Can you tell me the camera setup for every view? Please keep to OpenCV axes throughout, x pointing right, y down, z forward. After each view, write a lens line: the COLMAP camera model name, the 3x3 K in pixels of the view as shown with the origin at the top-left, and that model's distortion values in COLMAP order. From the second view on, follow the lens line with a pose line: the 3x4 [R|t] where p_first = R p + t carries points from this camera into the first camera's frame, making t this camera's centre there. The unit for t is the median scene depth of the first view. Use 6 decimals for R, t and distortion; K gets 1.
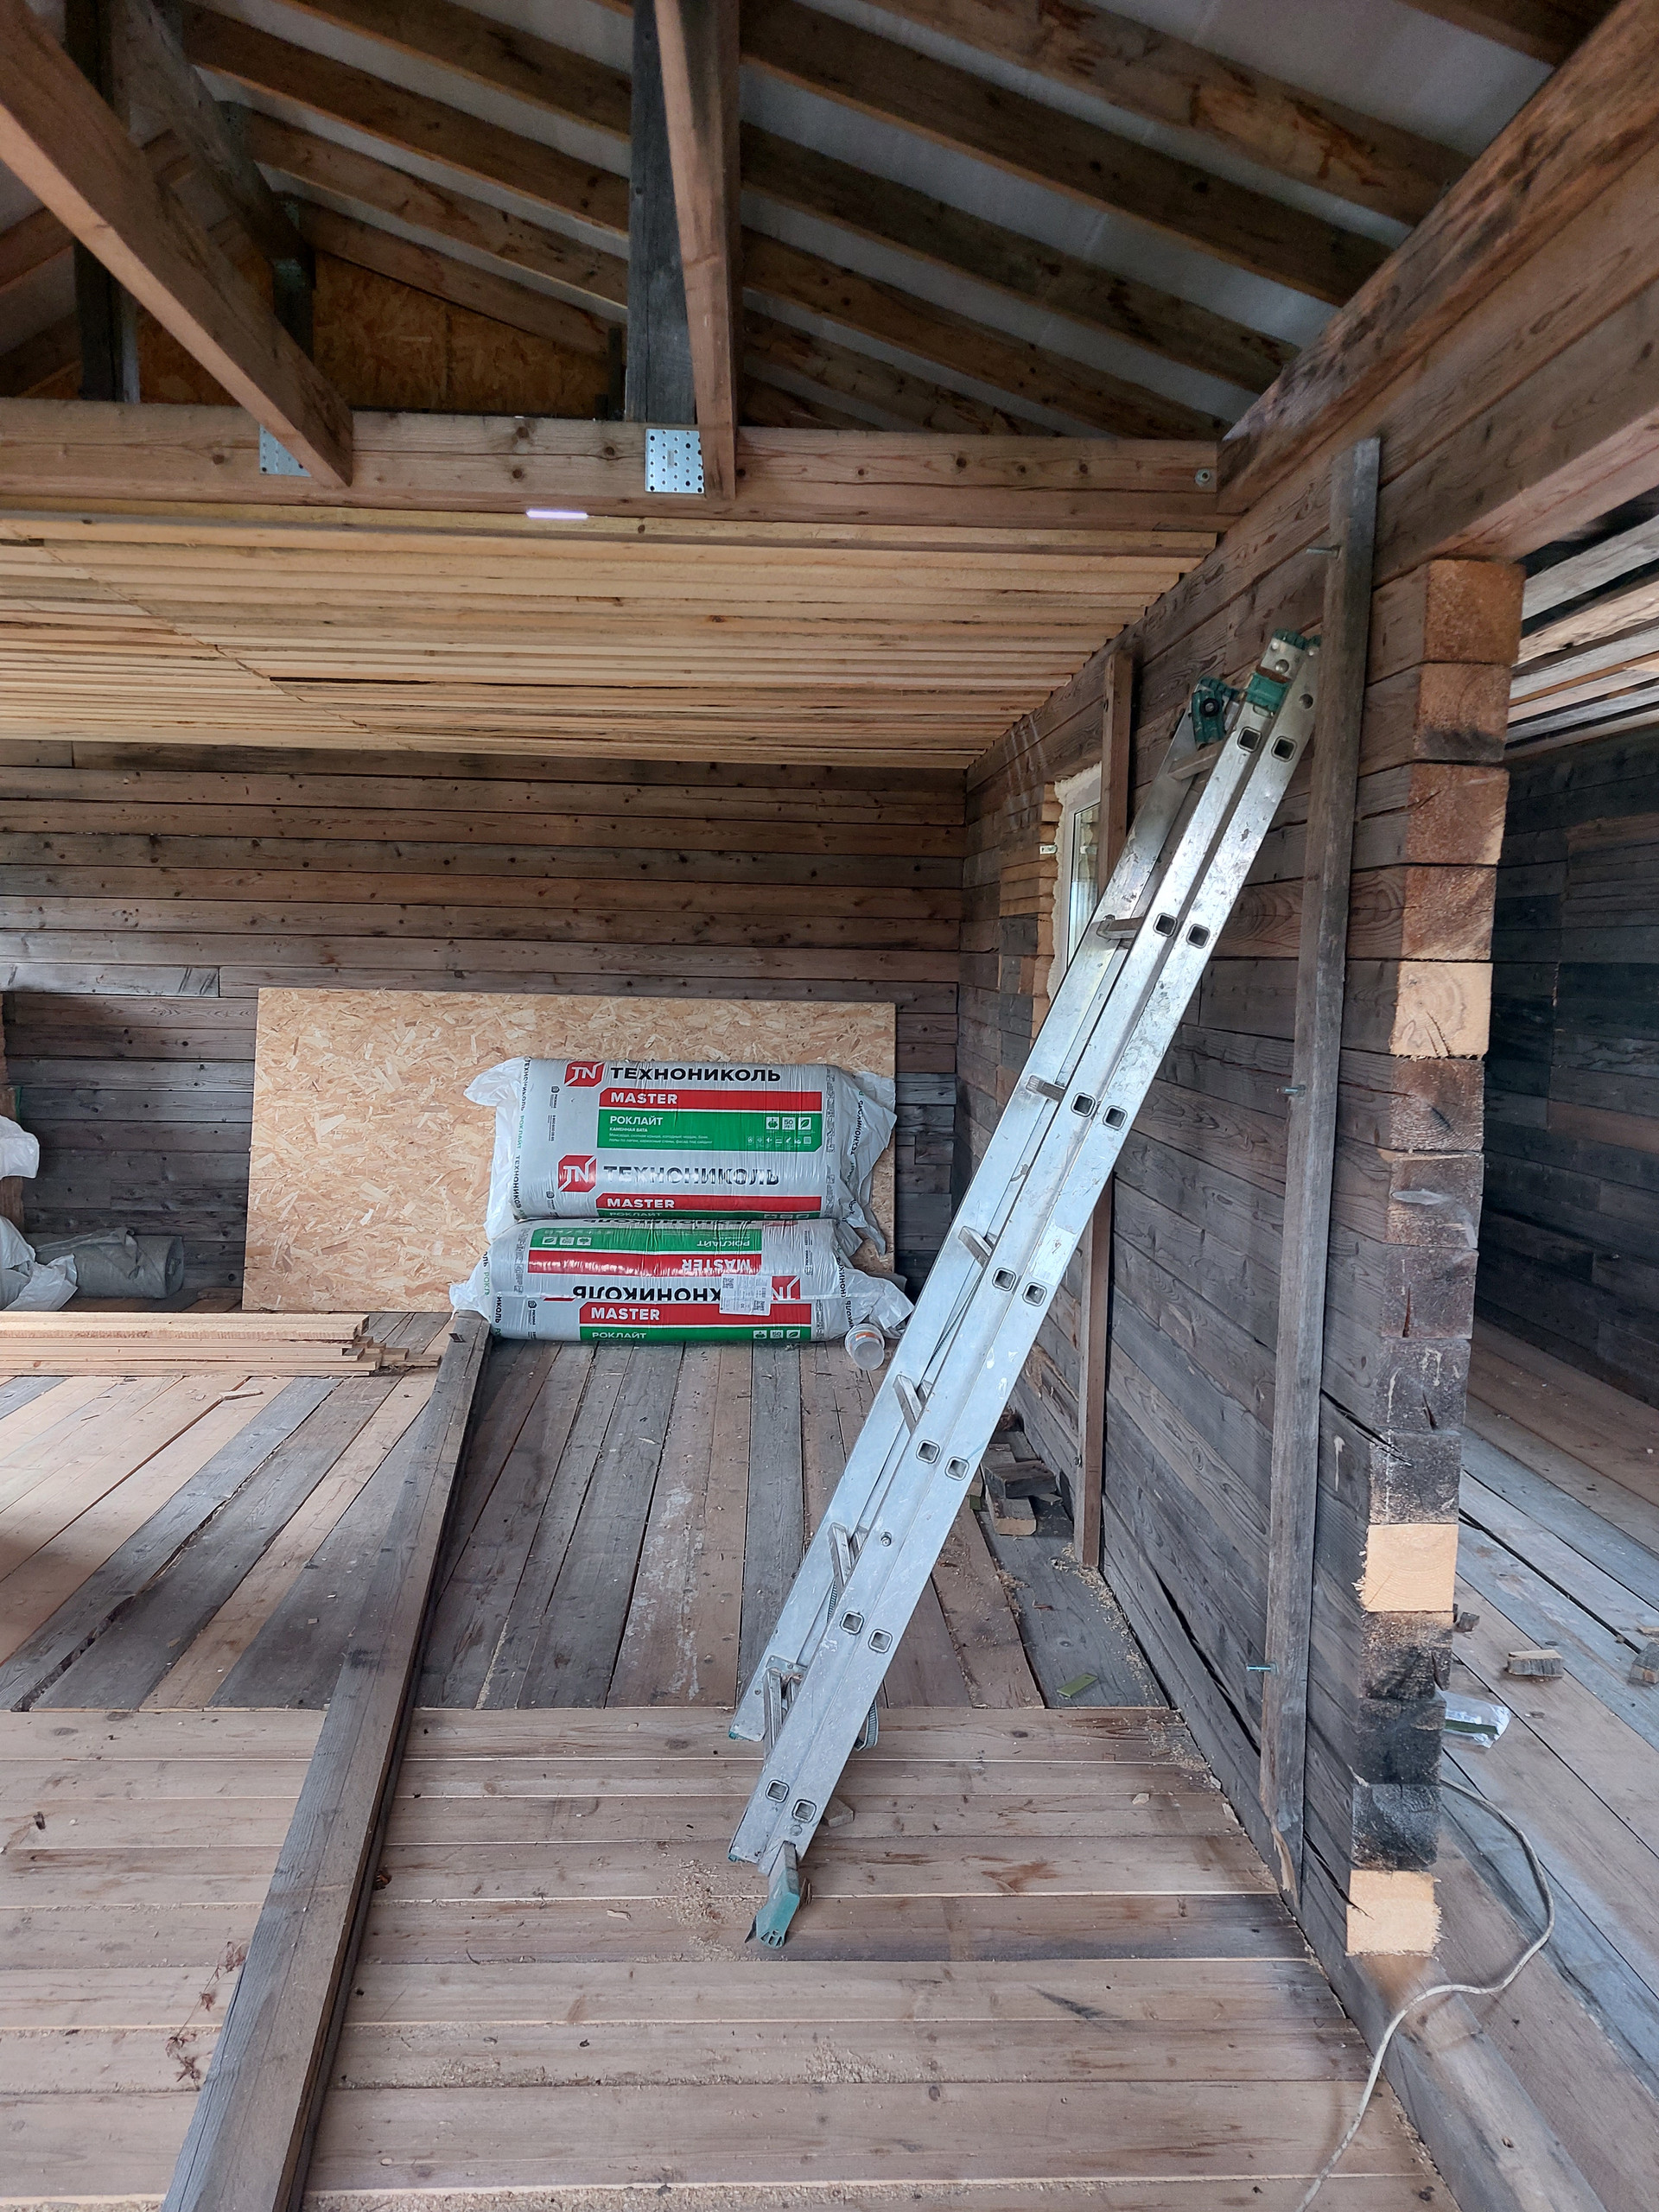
lens RADIAL K [[1594.0, 0, 793.9], [0, 1594.0, 1141.7], [0, 0, 1]] dist [0.049274, -0.038380]
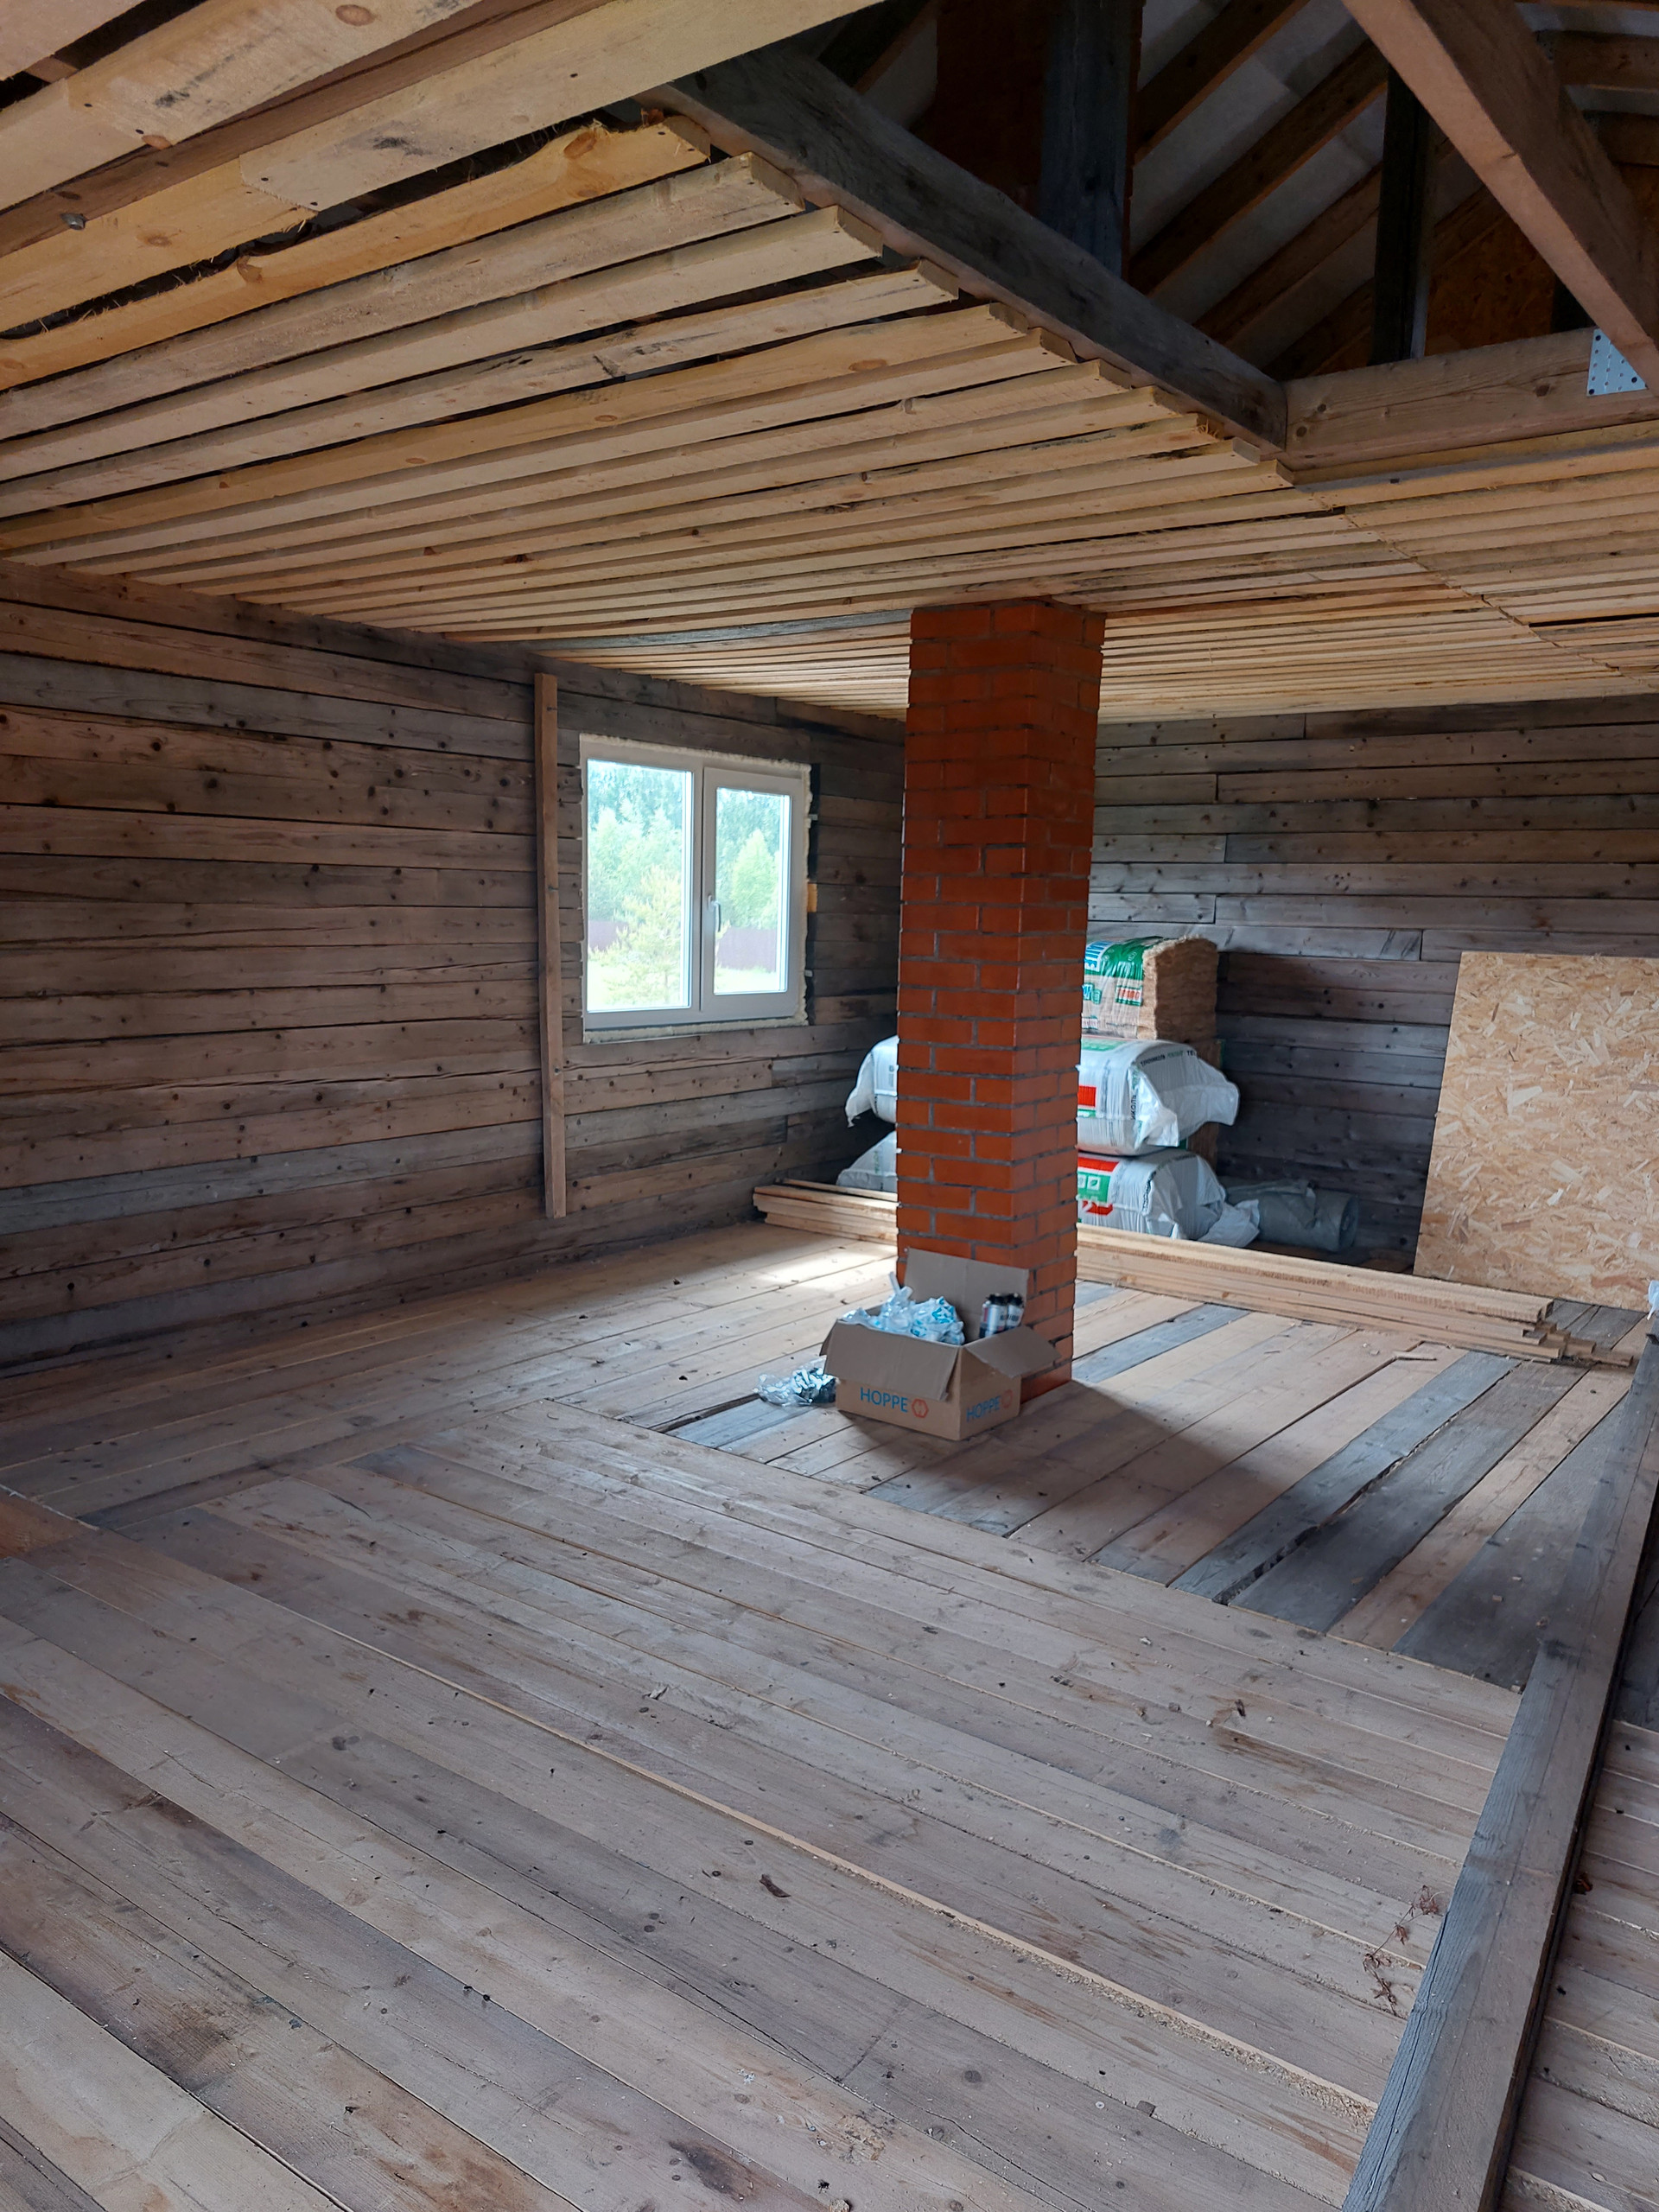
lens RADIAL K [[1594.0, 0, 833.8], [0, 1594.0, 1141.8], [0, 0, 1]] dist [0.049274, -0.038380]
pose [[0.785217, 0.092808, -0.612227, -0.027806], [-0.082677, 0.995565, 0.044880, 0.008684], [0.613677, 0.015376, 0.789408, -0.009711]]
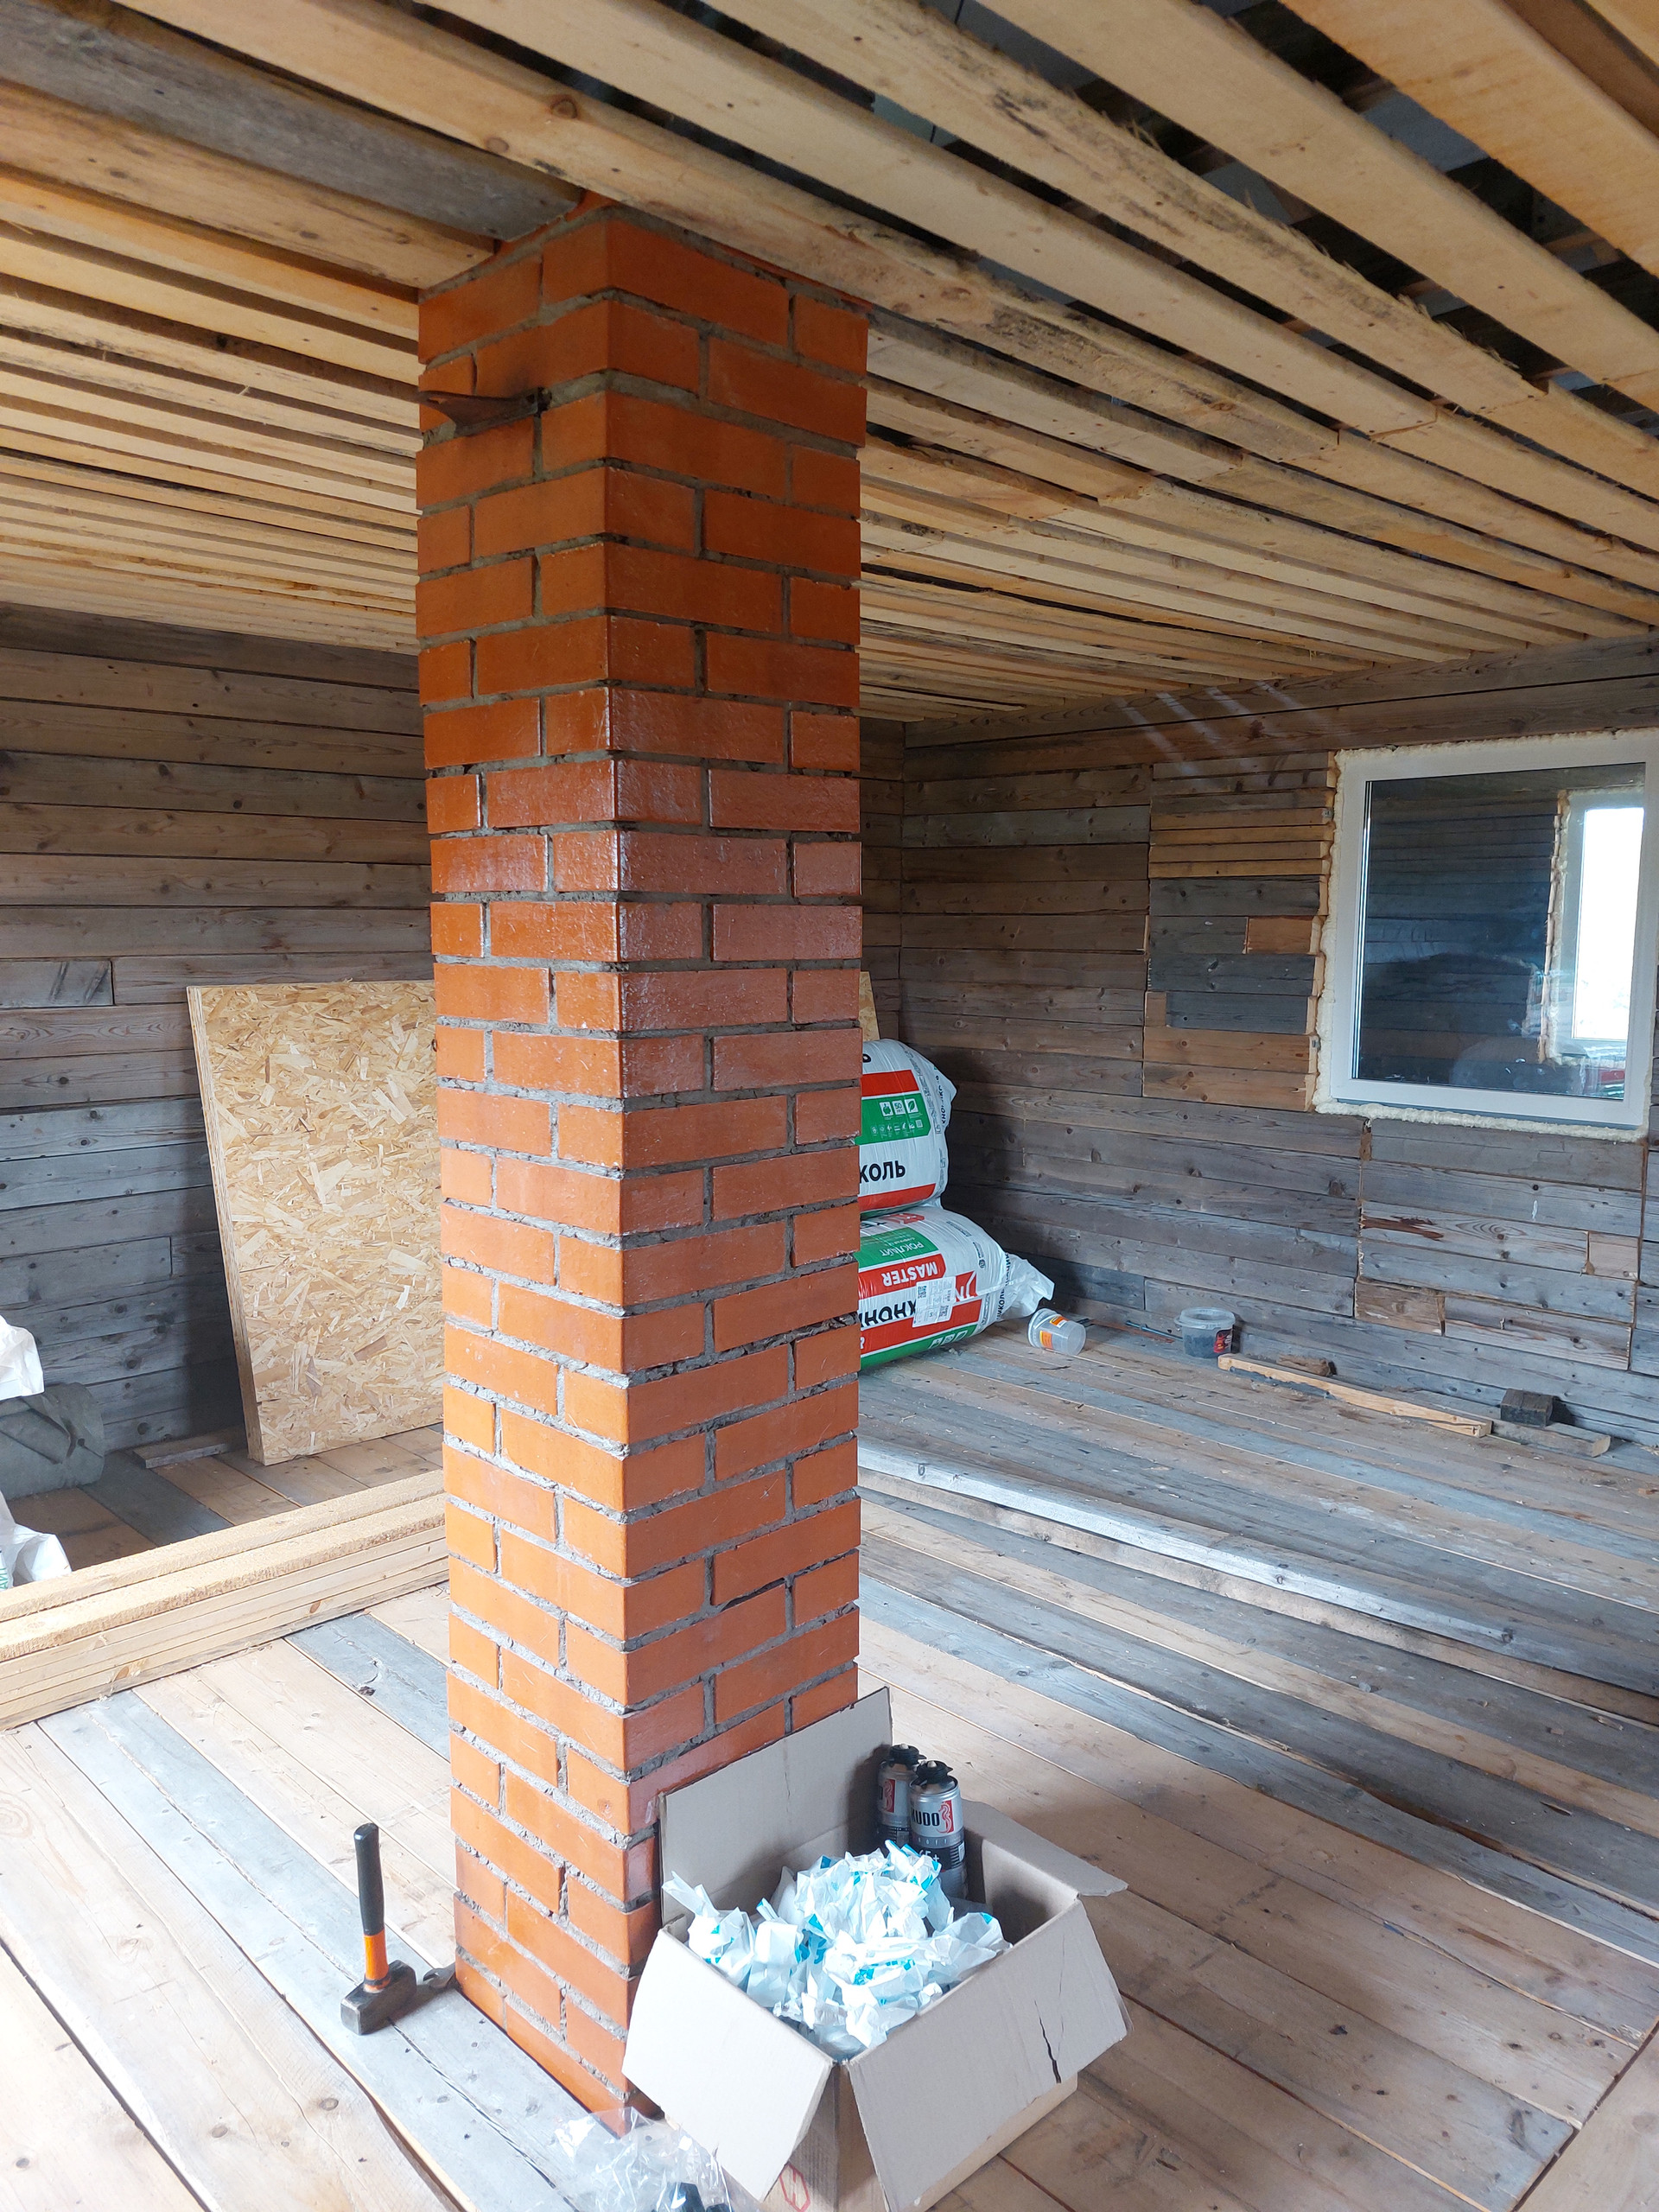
lens RADIAL K [[1594.0, 0, 841.9], [0, 1594.0, 1105.9], [0, 0, 1]] dist [0.049274, -0.038380]
pose [[0.742646, -0.099027, 0.662322, -0.677608], [0.092730, 0.994685, 0.044745, -0.060567], [-0.663233, 0.028187, 0.747882, 0.375238]]
